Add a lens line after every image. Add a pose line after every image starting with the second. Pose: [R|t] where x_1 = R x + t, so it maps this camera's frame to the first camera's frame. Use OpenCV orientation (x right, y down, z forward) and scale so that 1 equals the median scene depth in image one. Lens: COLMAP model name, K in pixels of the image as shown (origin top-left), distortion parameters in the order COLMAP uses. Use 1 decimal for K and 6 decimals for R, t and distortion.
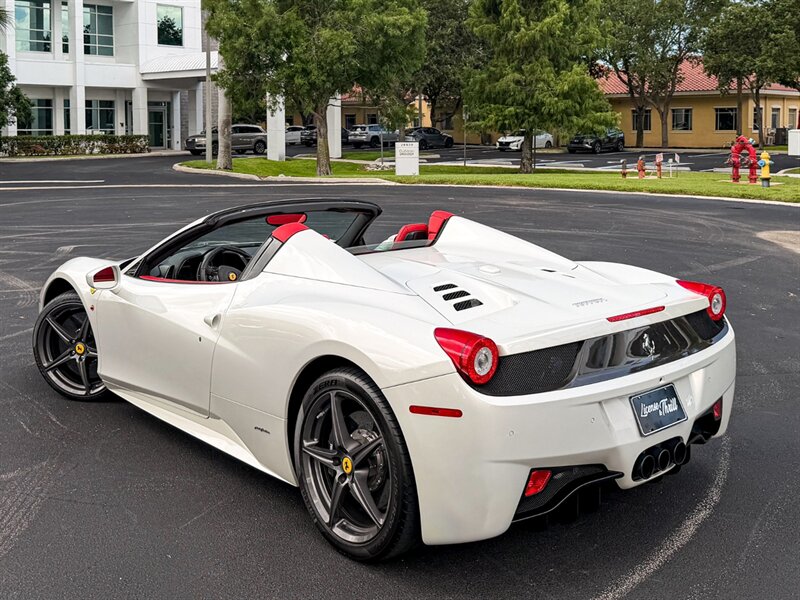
lens RADIAL K [[905.8, 0, 419.0], [0, 905.8, 170.5], [0, 0, 1]] dist [0.204626, -0.478701]
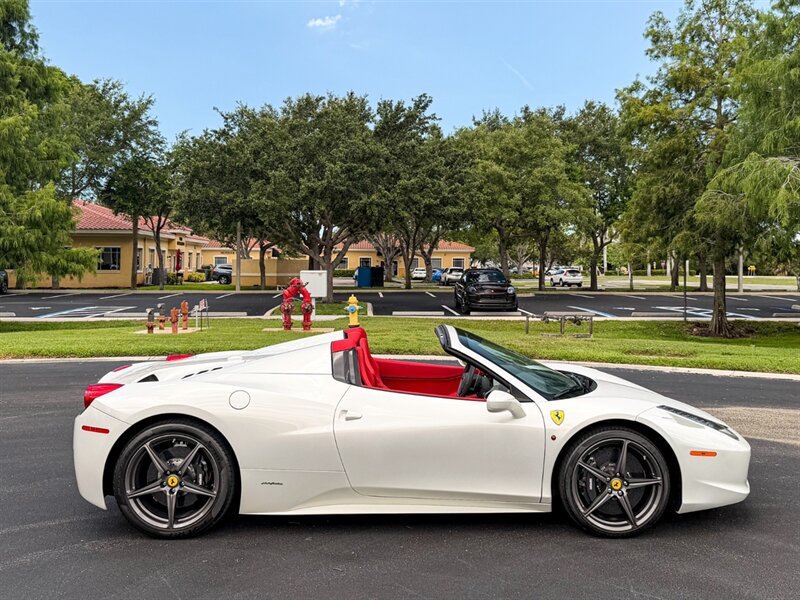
lens RADIAL K [[740.1, 0, 437.8], [0, 740.1, 257.8], [0, 0, 1]] dist [0.150156, -0.295619]
pose [[0.656122, 0.014337, 0.754518, -0.086338], [0.029846, 0.998544, -0.044927, -0.016836], [-0.754064, 0.051996, 0.654739, 0.347615]]
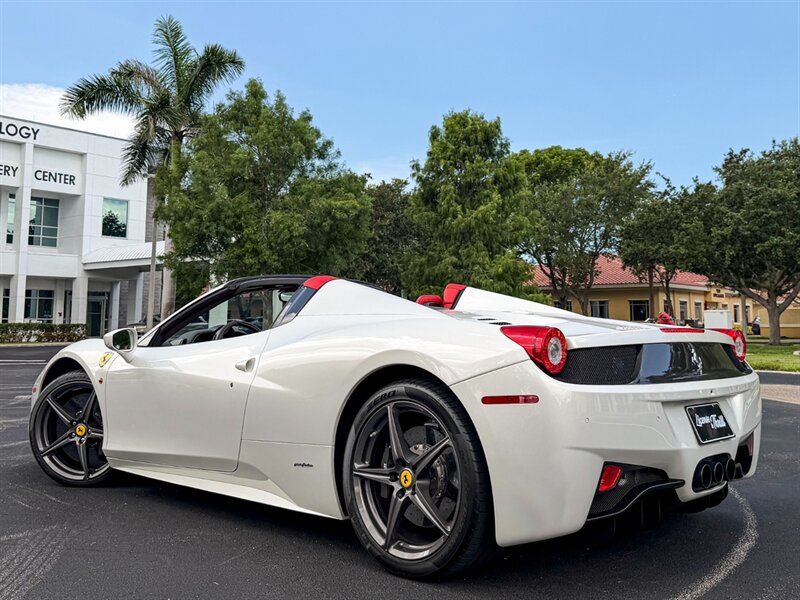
lens RADIAL K [[858.7, 0, 425.8], [0, 858.7, 224.3], [0, 0, 1]] dist [0.194117, -0.452989]
pose [[0.995936, 0.011800, 0.089285, -0.016783], [0.003290, 0.985950, -0.167010, 0.024558], [-0.090001, 0.166625, 0.981904, 0.005982]]
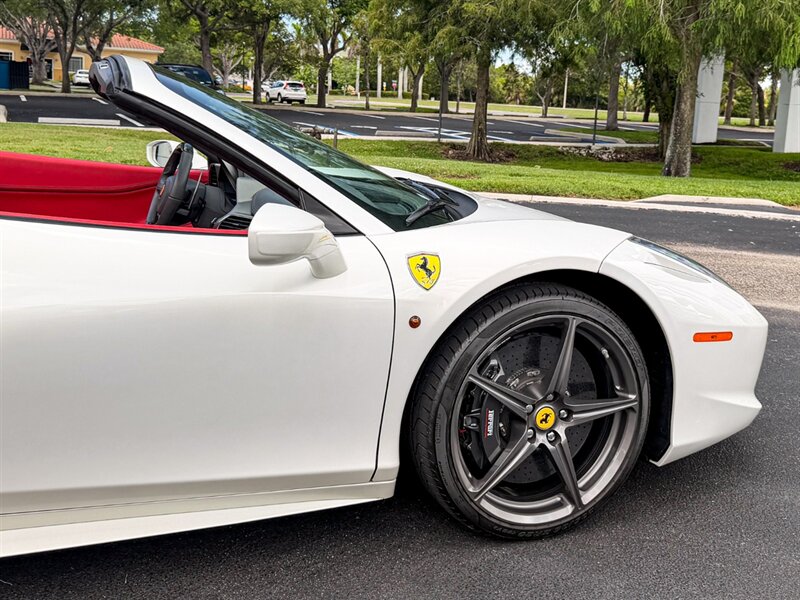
lens RADIAL K [[857.4, 0, 461.0], [0, 857.4, 206.7], [0, 0, 1]] dist [0.180583, -0.414110]
pose [[0.331829, -0.098679, 0.938164, -0.018493], [-0.009436, 0.994117, 0.107902, -0.003118], [-0.943292, -0.044657, 0.328946, 0.405157]]
